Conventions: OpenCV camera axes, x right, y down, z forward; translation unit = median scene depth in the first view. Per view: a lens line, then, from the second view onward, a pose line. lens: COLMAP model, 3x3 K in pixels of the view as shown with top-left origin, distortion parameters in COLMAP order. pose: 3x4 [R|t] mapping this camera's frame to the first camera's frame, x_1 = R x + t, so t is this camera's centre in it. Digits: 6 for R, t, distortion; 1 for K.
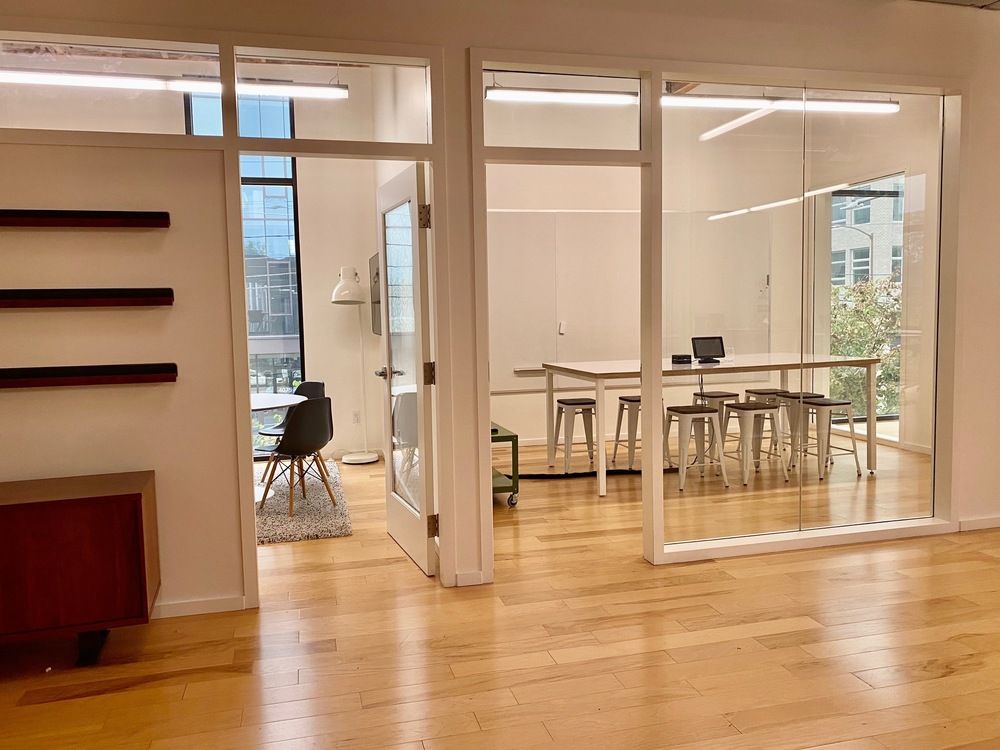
lens RADIAL K [[741.8, 0, 482.3], [0, 741.8, 361.8], [0, 0, 1]] dist [0.116835, -0.126154]
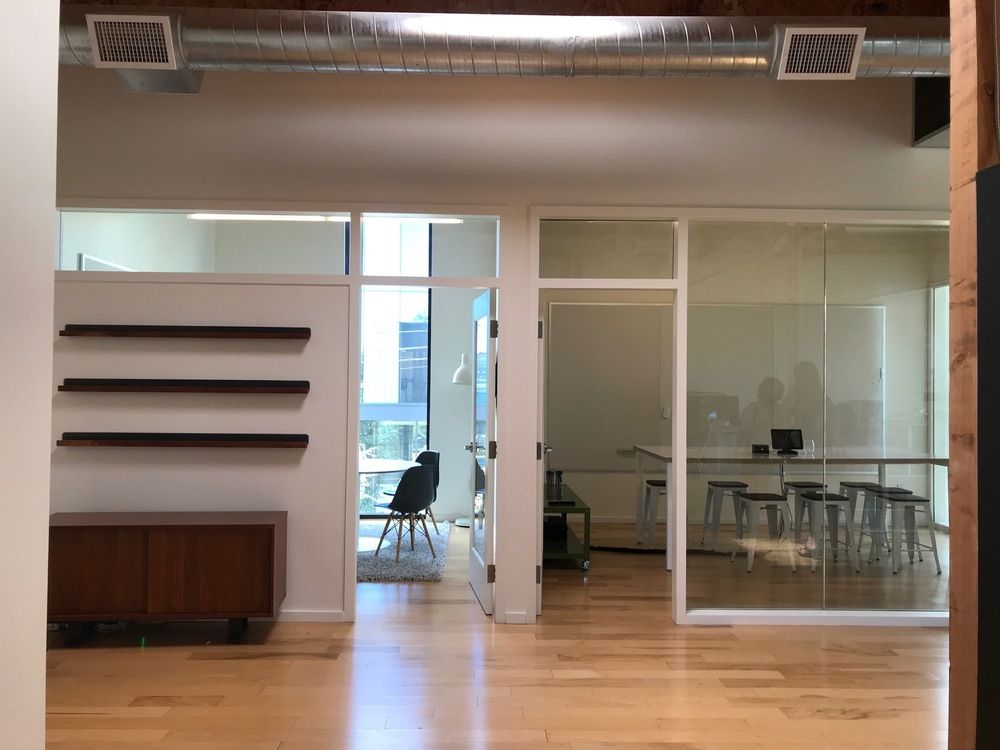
lens RADIAL K [[823.9, 0, 501.3], [0, 823.9, 366.5], [0, 0, 1]] dist [0.096328, -0.094937]
pose [[0.975604, 0.027986, -0.217749, 0.187403], [-0.045355, 0.996138, -0.075182, -0.017252], [0.214804, 0.083223, 0.973105, -0.291200]]
